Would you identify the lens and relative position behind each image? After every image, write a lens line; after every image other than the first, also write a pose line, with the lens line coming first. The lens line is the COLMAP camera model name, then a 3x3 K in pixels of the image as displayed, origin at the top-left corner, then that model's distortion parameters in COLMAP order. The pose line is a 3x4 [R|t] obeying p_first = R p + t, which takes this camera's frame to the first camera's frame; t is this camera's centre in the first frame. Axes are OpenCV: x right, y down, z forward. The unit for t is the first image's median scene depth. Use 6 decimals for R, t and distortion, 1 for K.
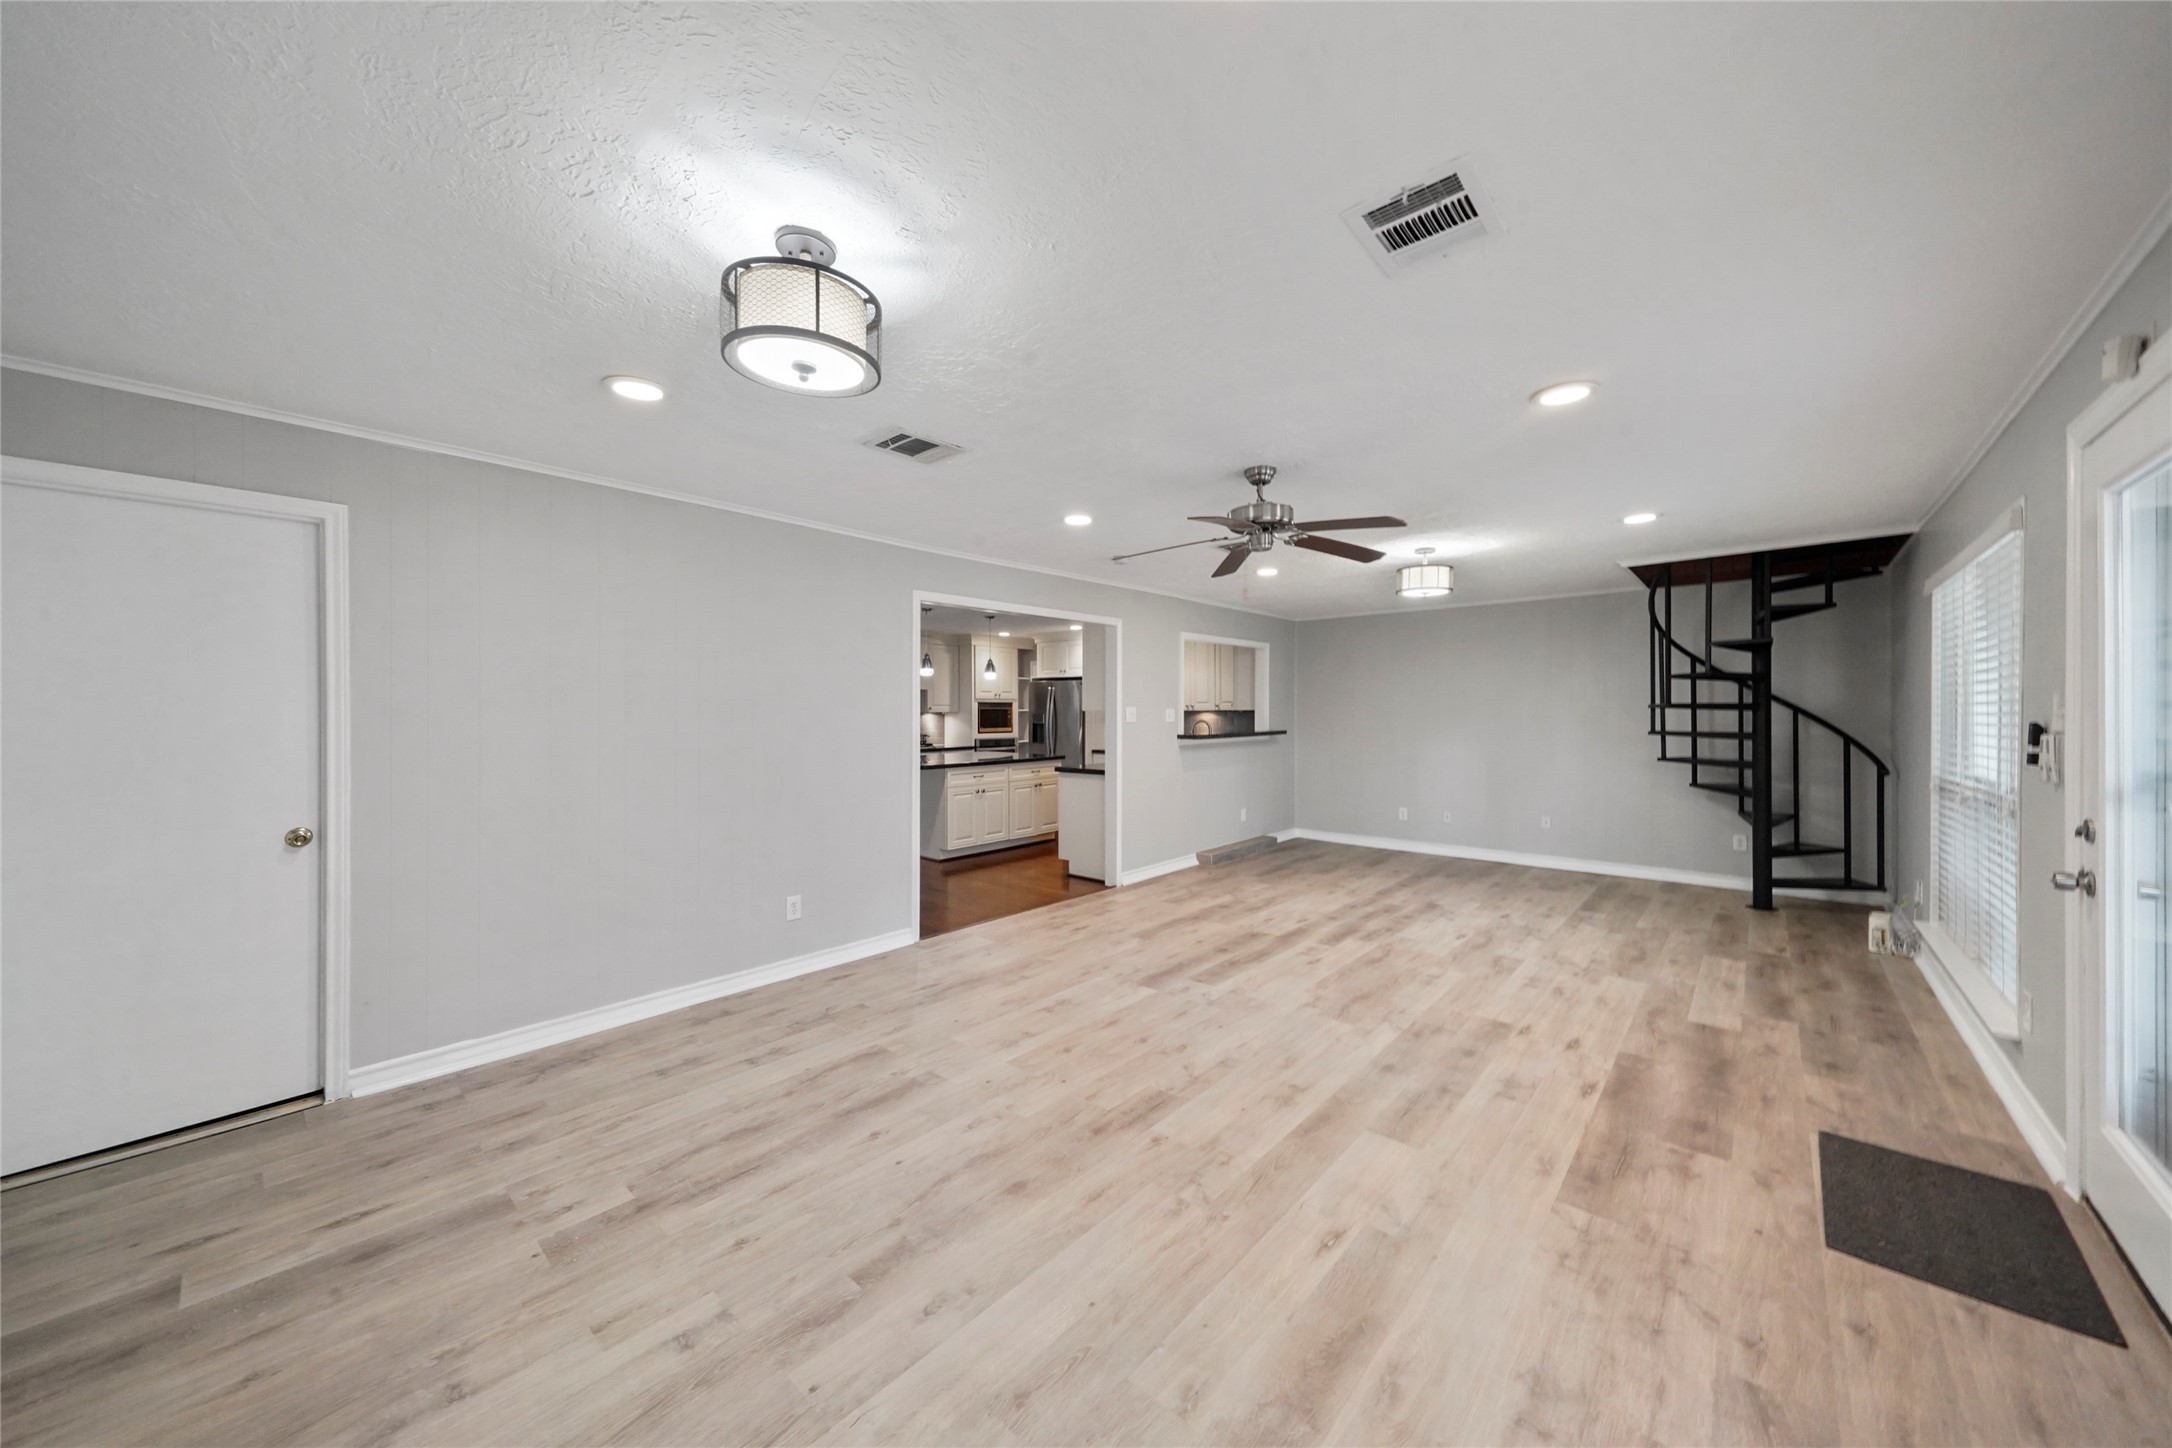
lens RADIAL K [[752.5, 0, 1098.7], [0, 752.5, 717.3], [0, 0, 1]] dist [0.013886, -0.001205]
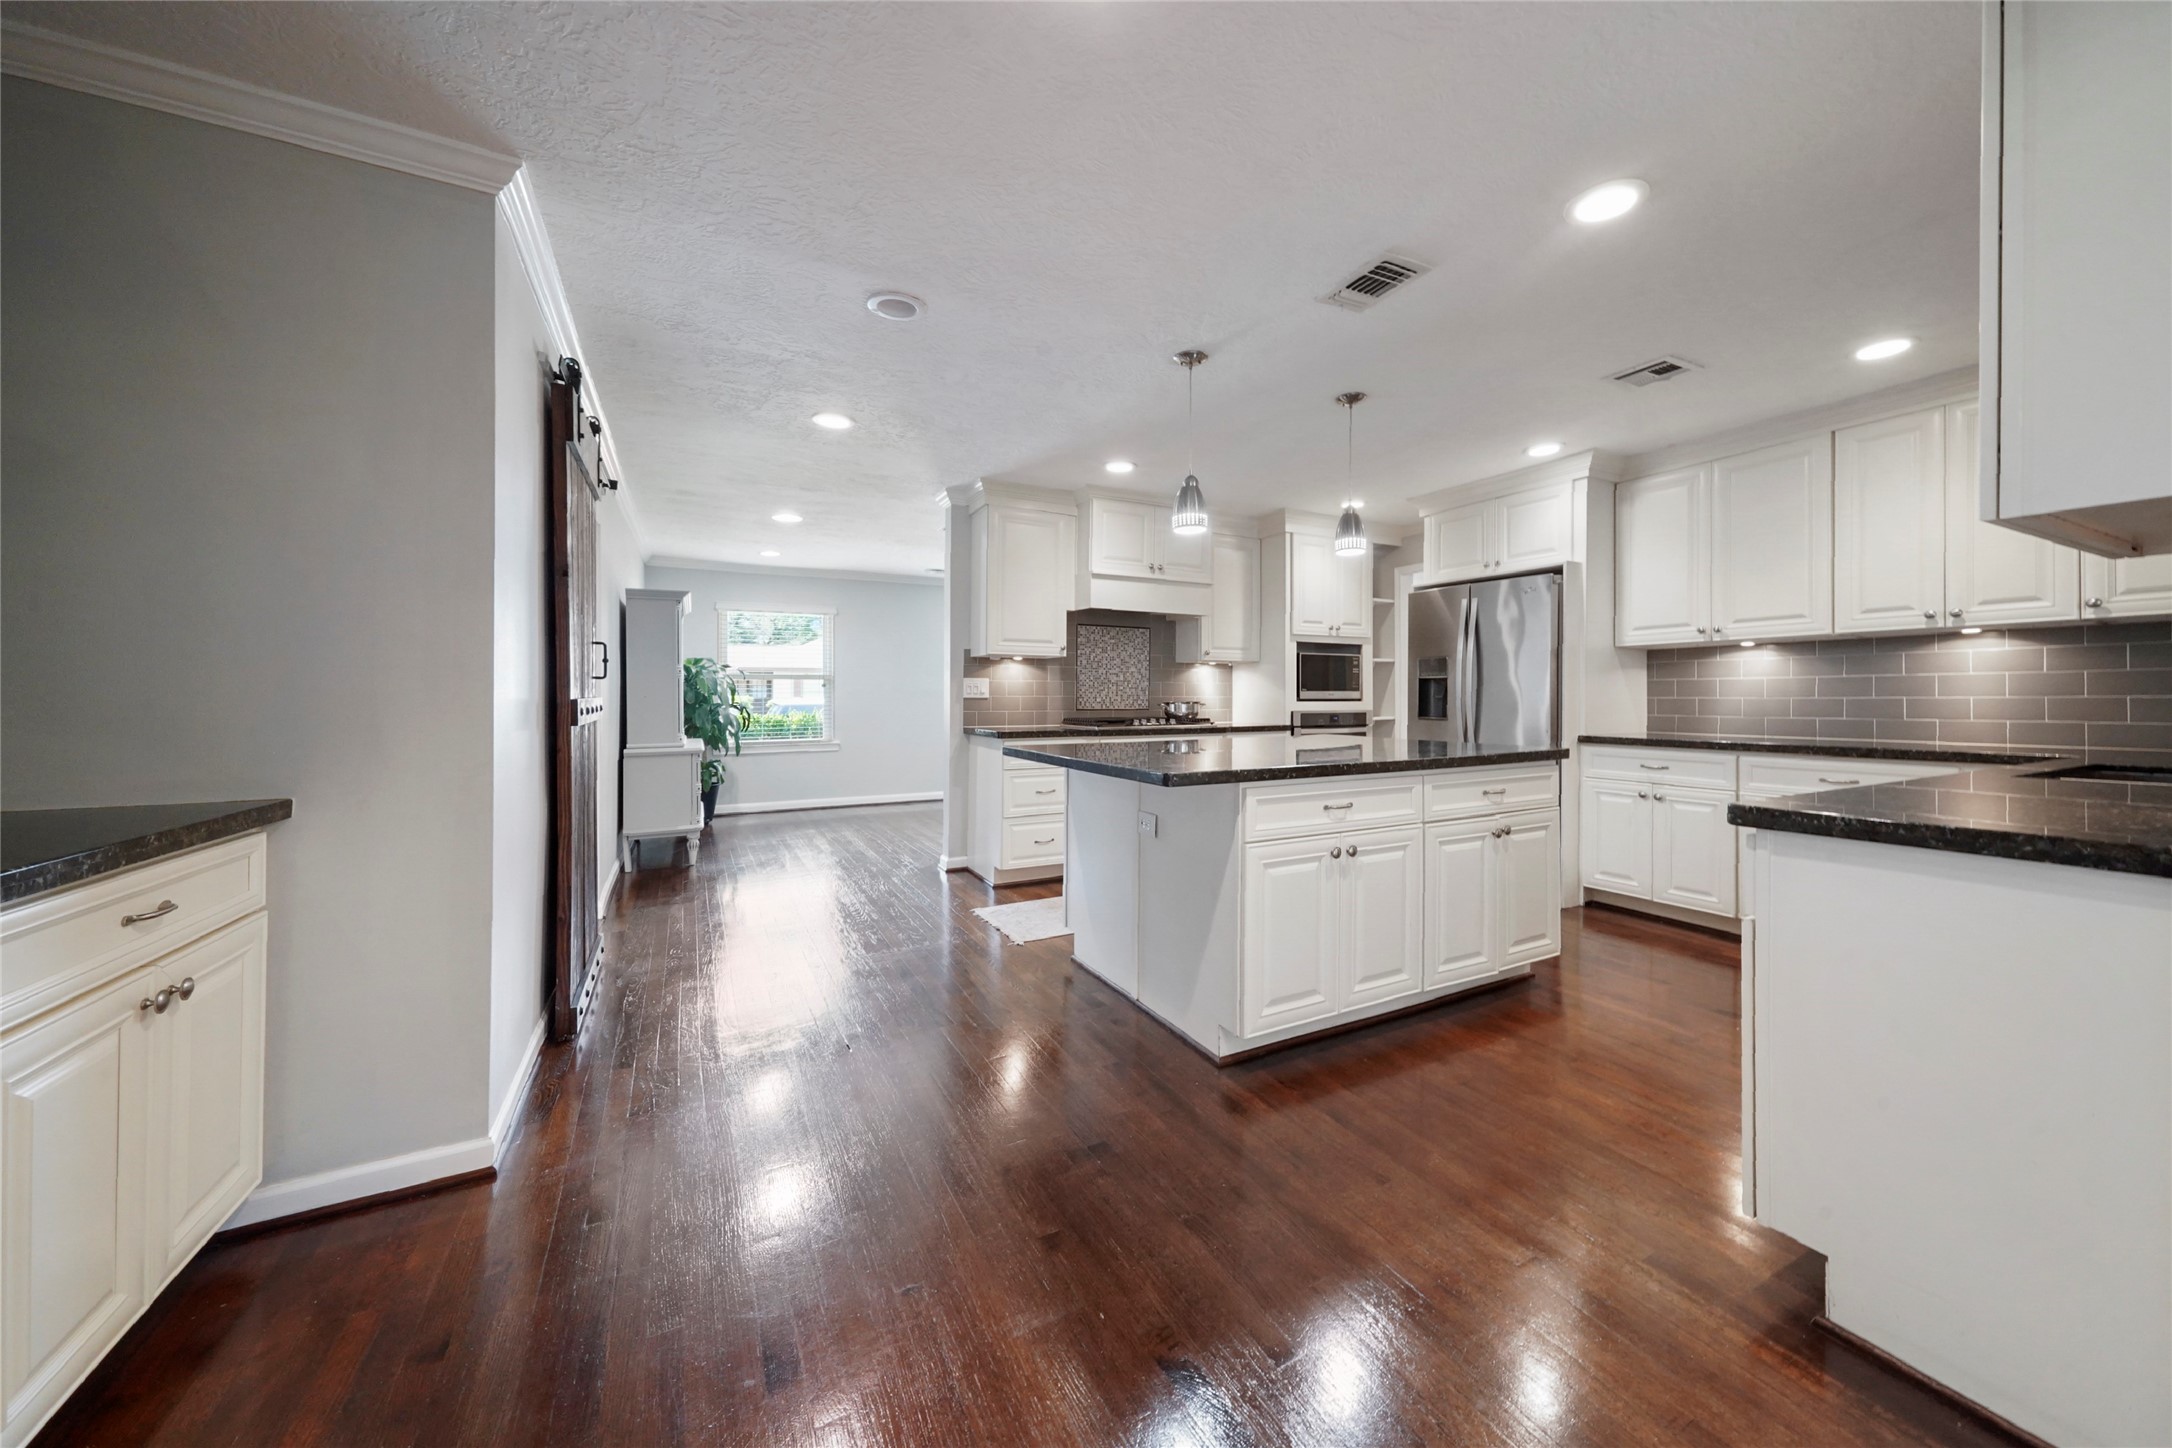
lens RADIAL K [[752.5, 0, 1088.9], [0, 752.5, 695.2], [0, 0, 1]] dist [0.013886, -0.001205]
pose [[0.925465, 0.006046, -0.378785, -0.230791], [-0.009310, 0.999934, -0.006786, 0.054966], [0.378719, 0.009807, 0.925460, 1.107353]]
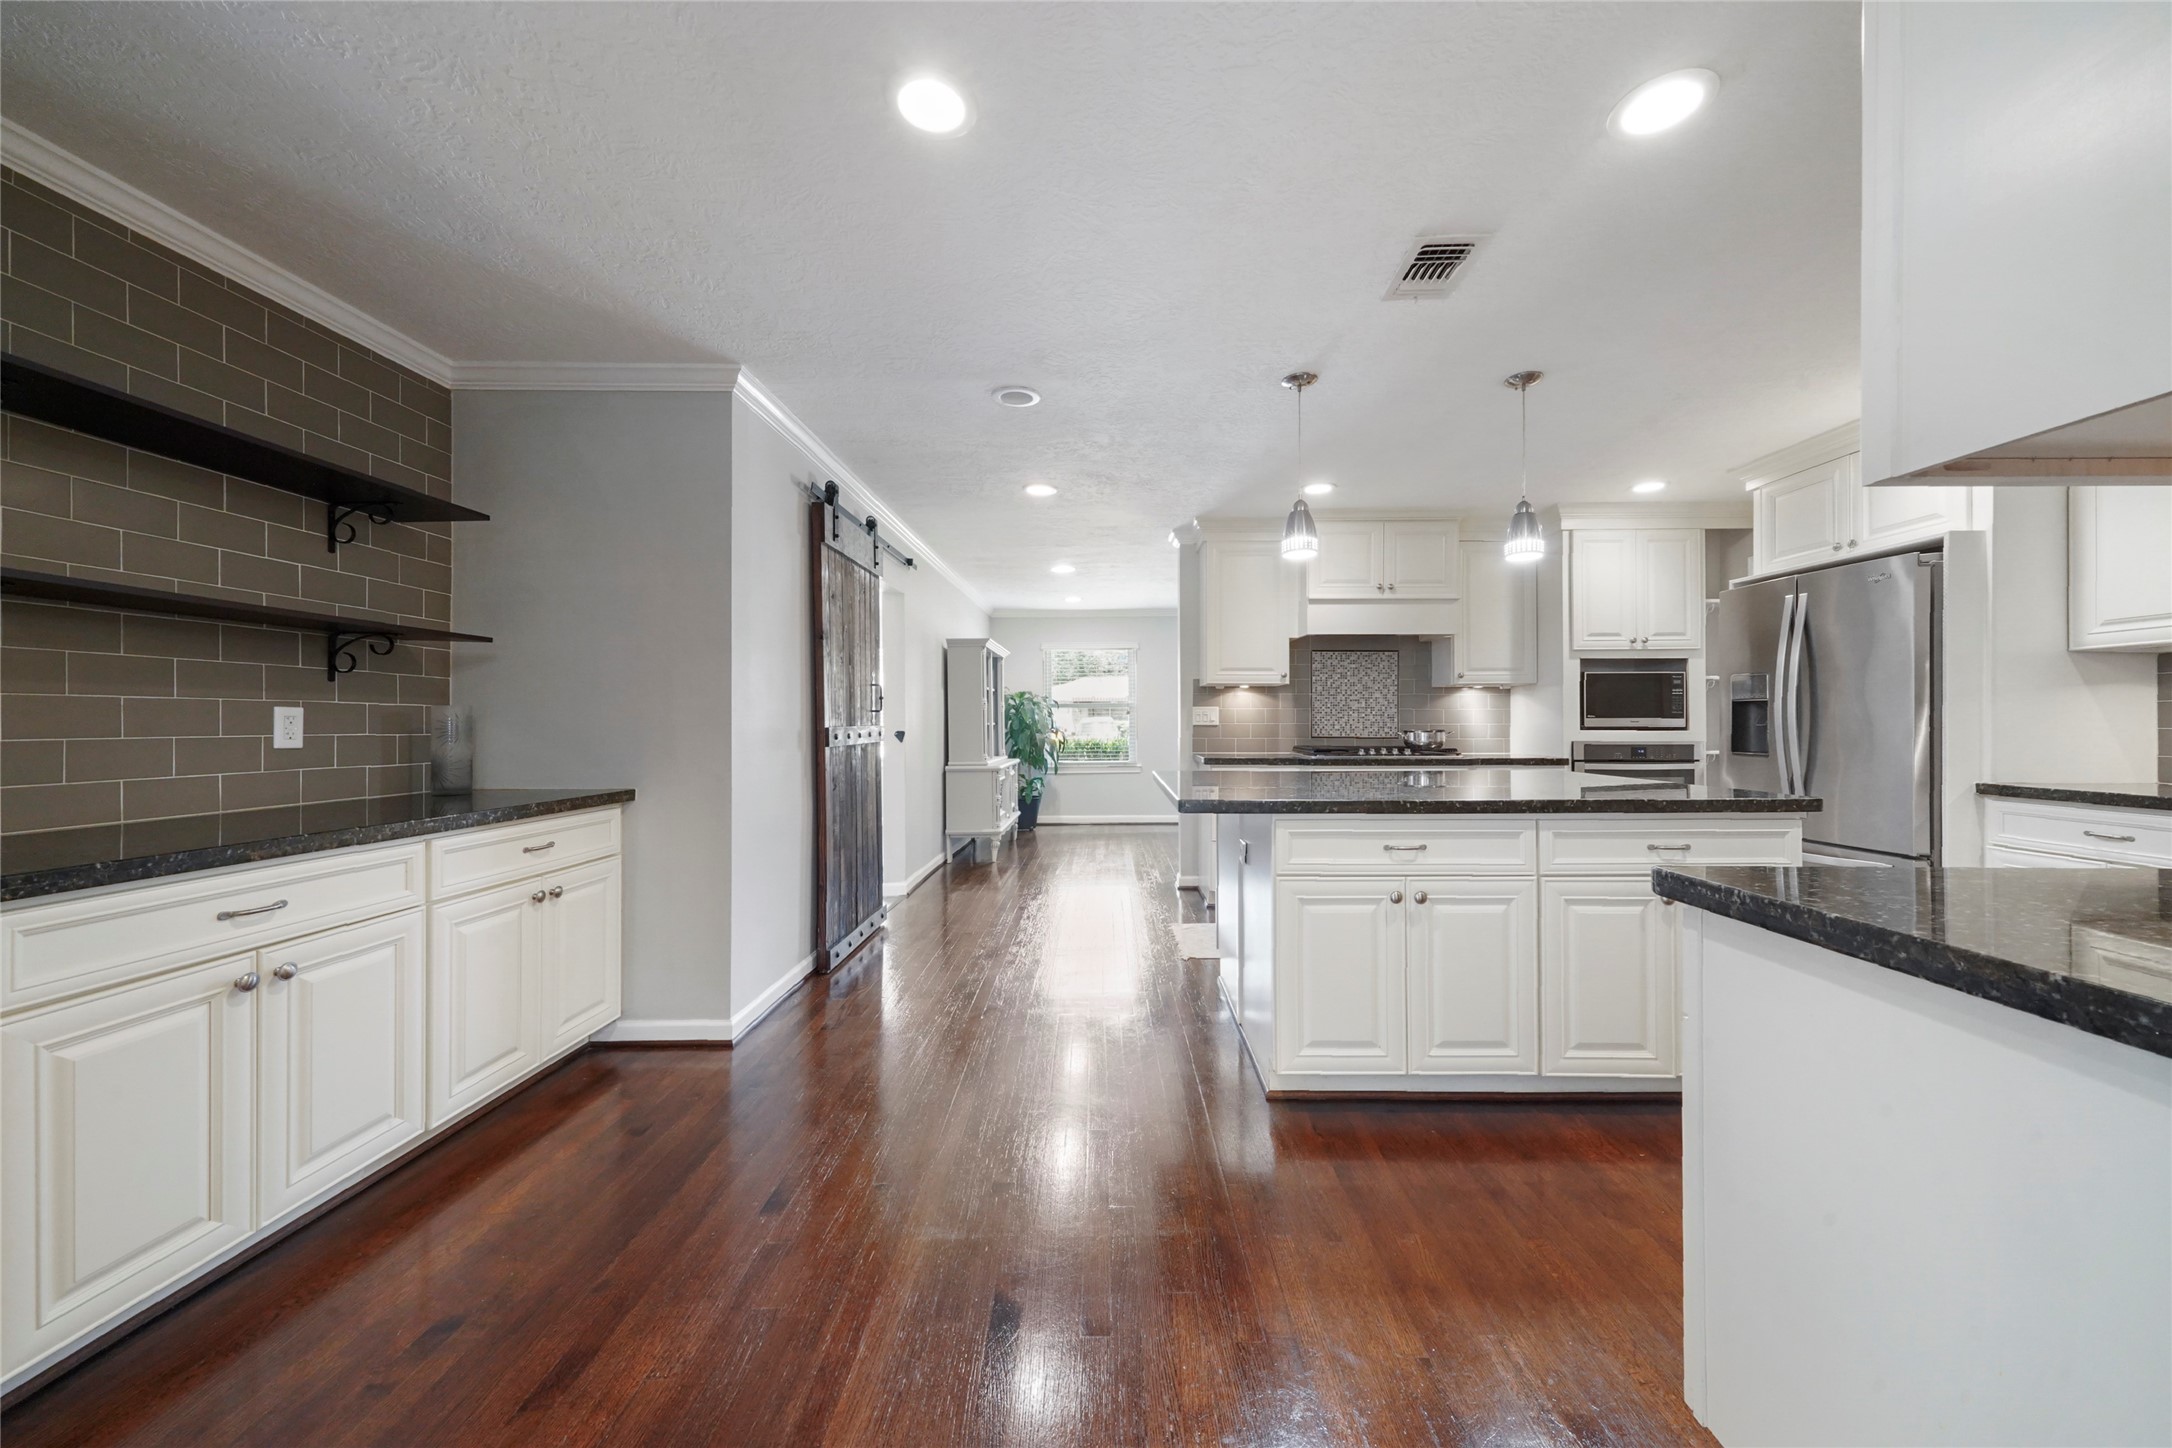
lens RADIAL K [[752.5, 0, 1083.5], [0, 752.5, 718.6], [0, 0, 1]] dist [0.013886, -0.001205]
pose [[0.641288, 0.000698, -0.767300, -0.017384], [-0.009546, 0.999929, -0.007069, 0.050488], [0.767240, 0.011858, 0.641250, 1.200033]]
